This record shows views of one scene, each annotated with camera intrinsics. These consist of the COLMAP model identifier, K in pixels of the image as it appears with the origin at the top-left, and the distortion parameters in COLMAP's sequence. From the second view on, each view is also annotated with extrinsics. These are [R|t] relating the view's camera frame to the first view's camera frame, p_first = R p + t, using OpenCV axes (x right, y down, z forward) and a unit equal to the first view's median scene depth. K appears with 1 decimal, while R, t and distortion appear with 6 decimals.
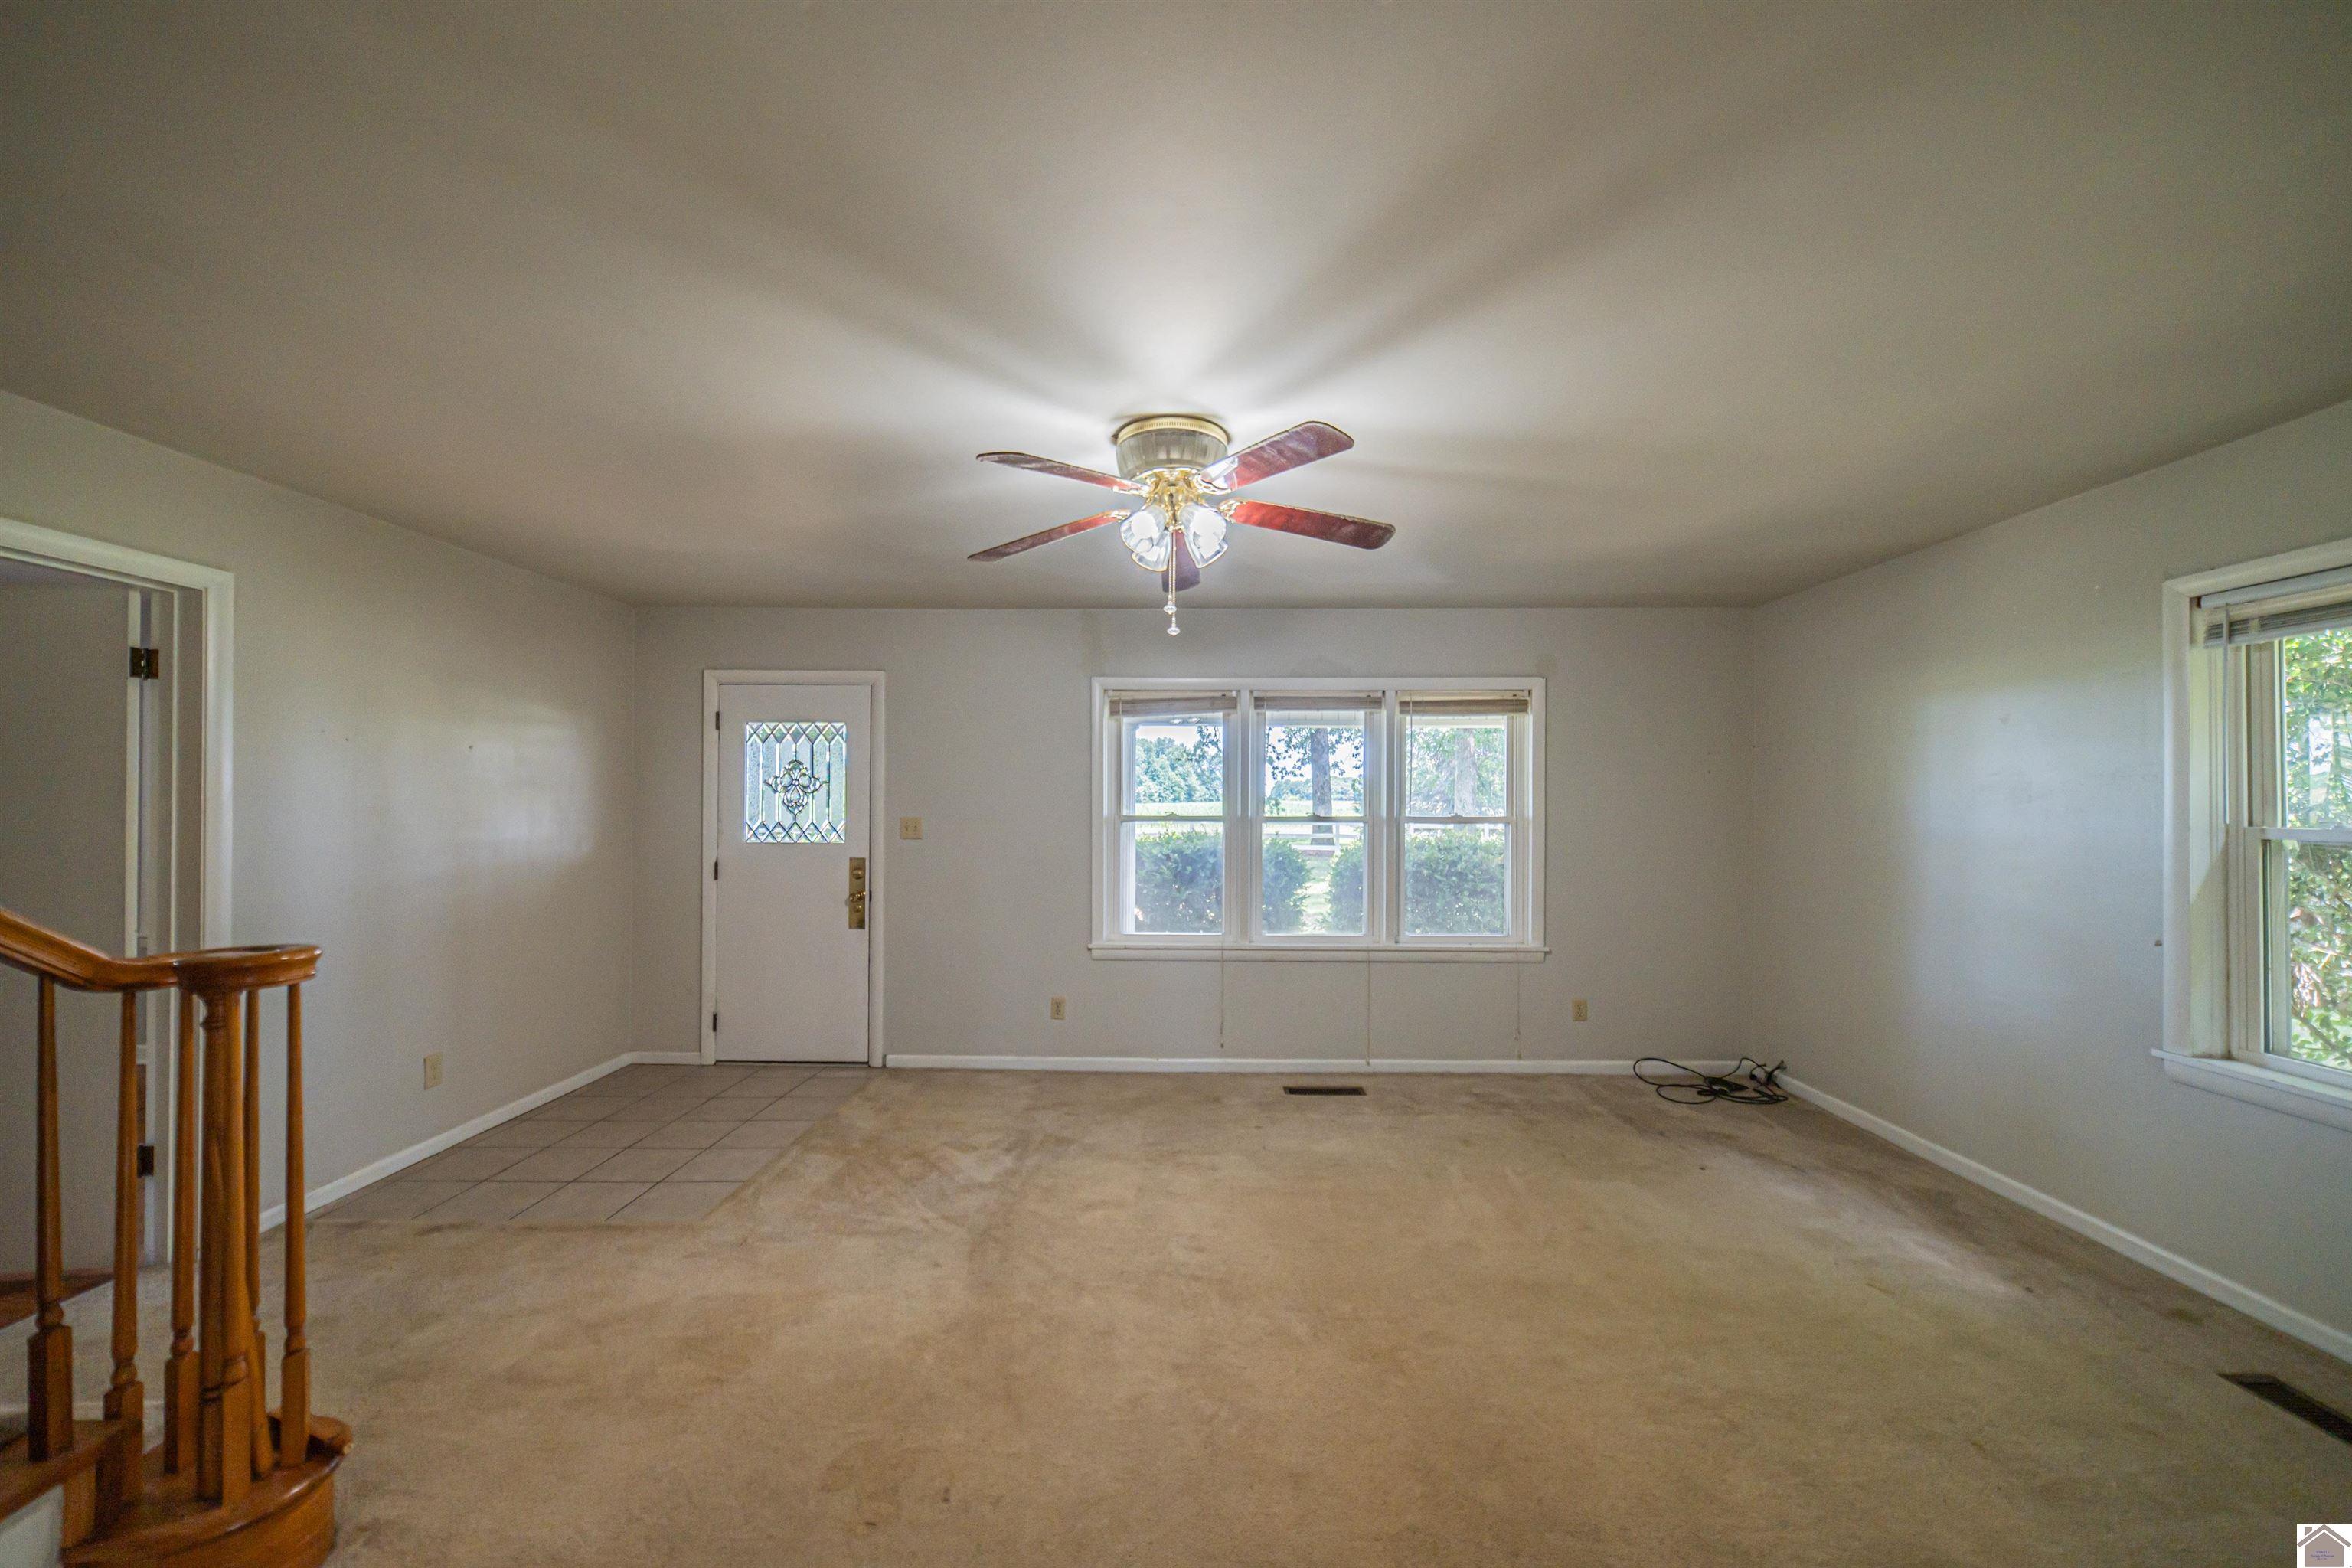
lens RADIAL K [[897.4, 0, 1176.2], [0, 897.4, 789.4], [0, 0, 1]] dist [-0.001412, 0.000112]
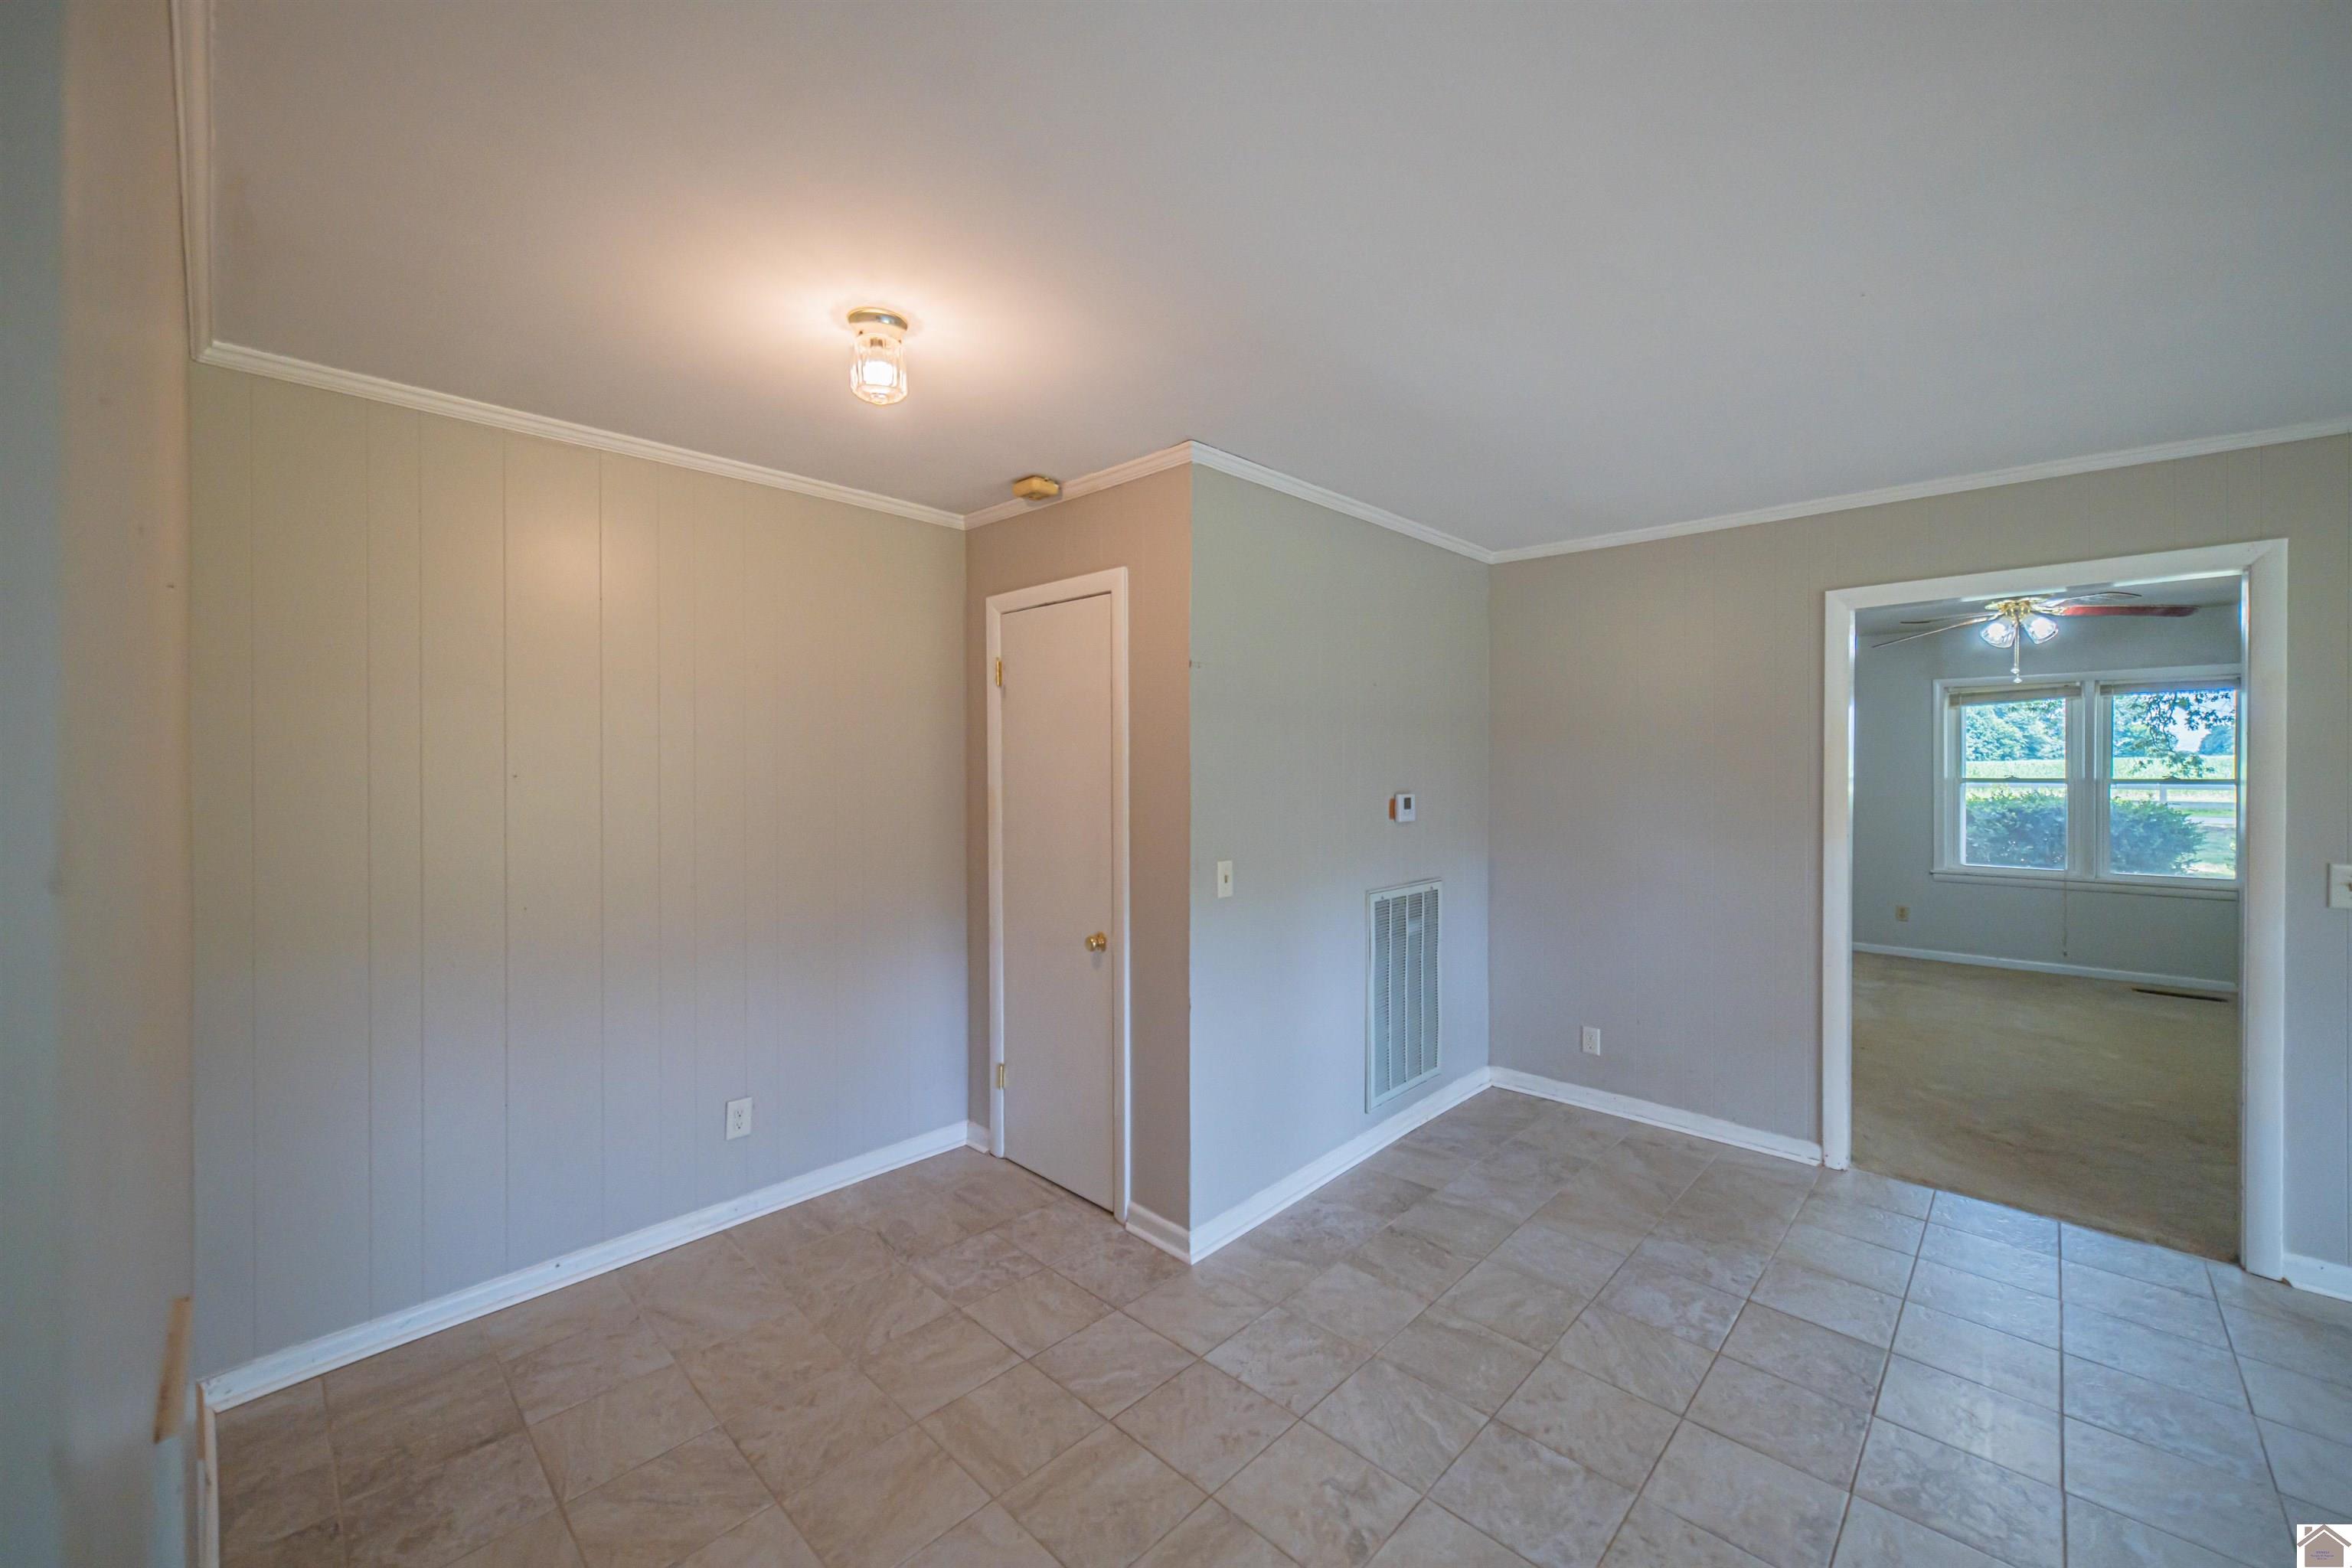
lens RADIAL K [[904.3, 0, 1171.6], [0, 904.3, 781.3], [0, 0, 1]] dist [-0.000138, 0.000881]
pose [[0.735123, -0.000331, -0.677934, -0.011153], [0.021979, 0.999486, 0.023344, -0.026139], [0.677577, -0.032061, 0.734752, -0.855630]]
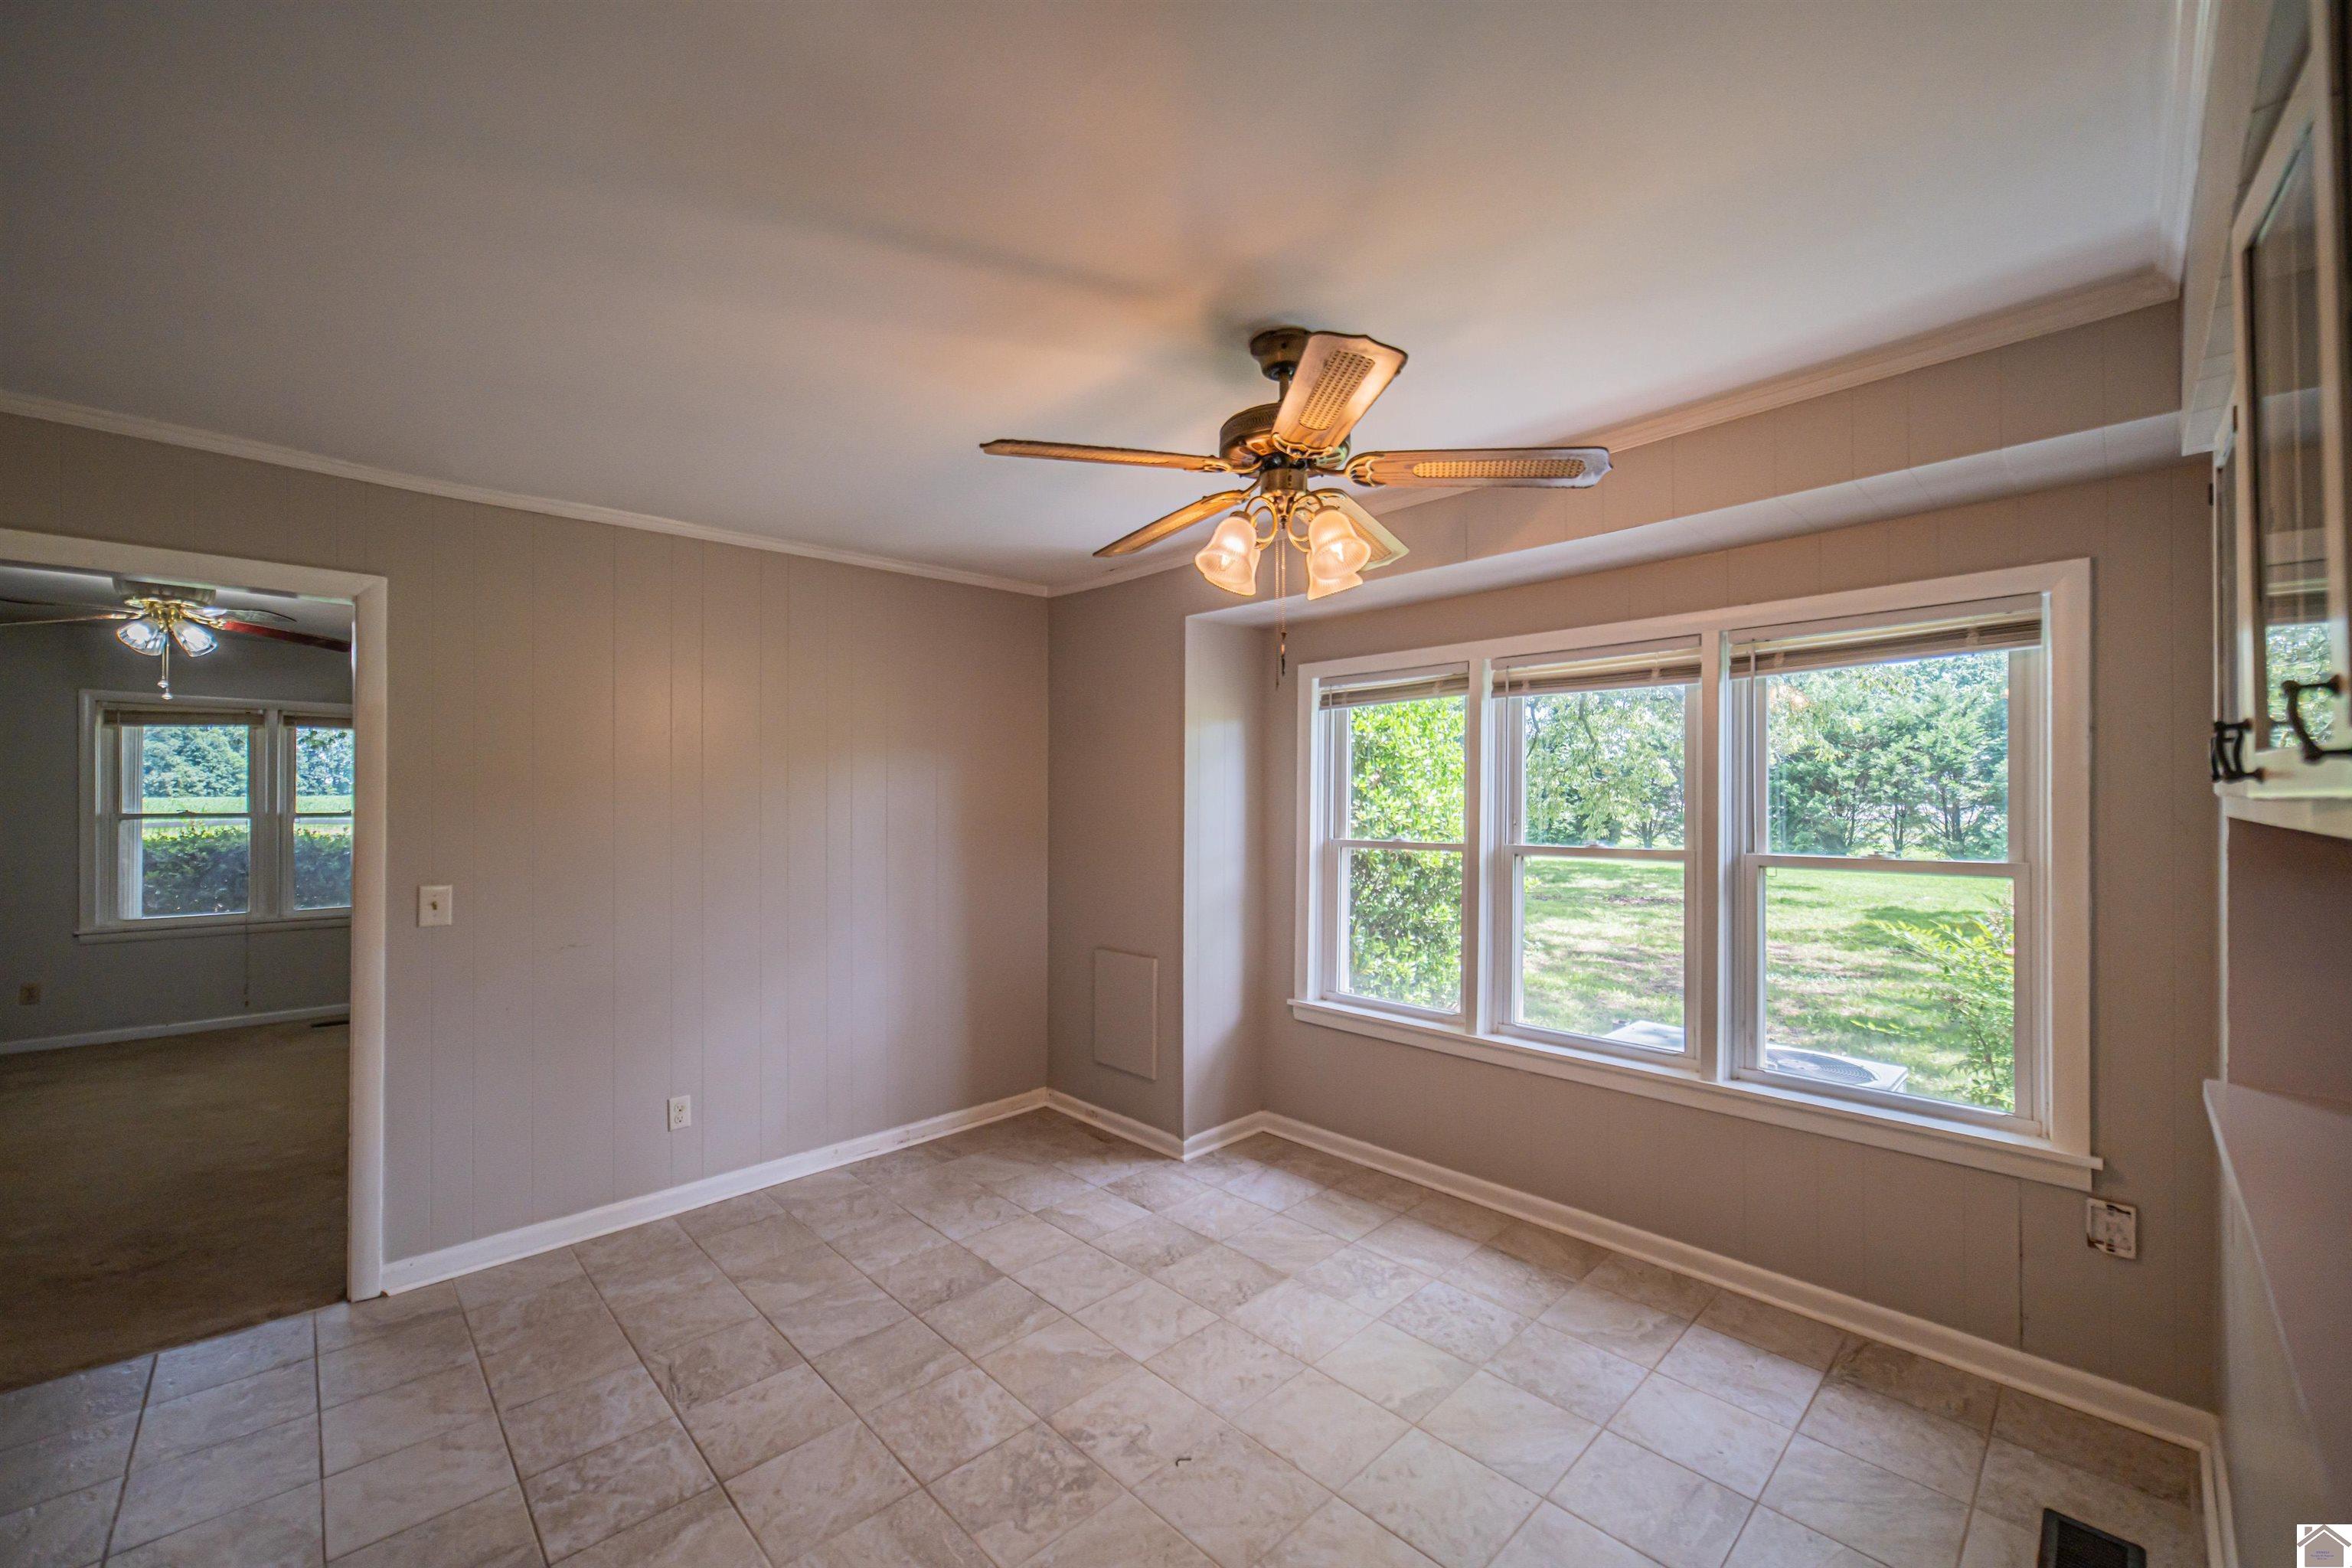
lens RADIAL K [[927.8, 0, 1166.1], [0, 927.8, 795.2], [0, 0, 1]] dist [0.000895, 0.000087]
pose [[0.709797, 0.000455, 0.704406, 0.050238], [-0.010005, 0.999905, 0.009436, -0.018727], [-0.704335, -0.013745, 0.709734, -0.758922]]
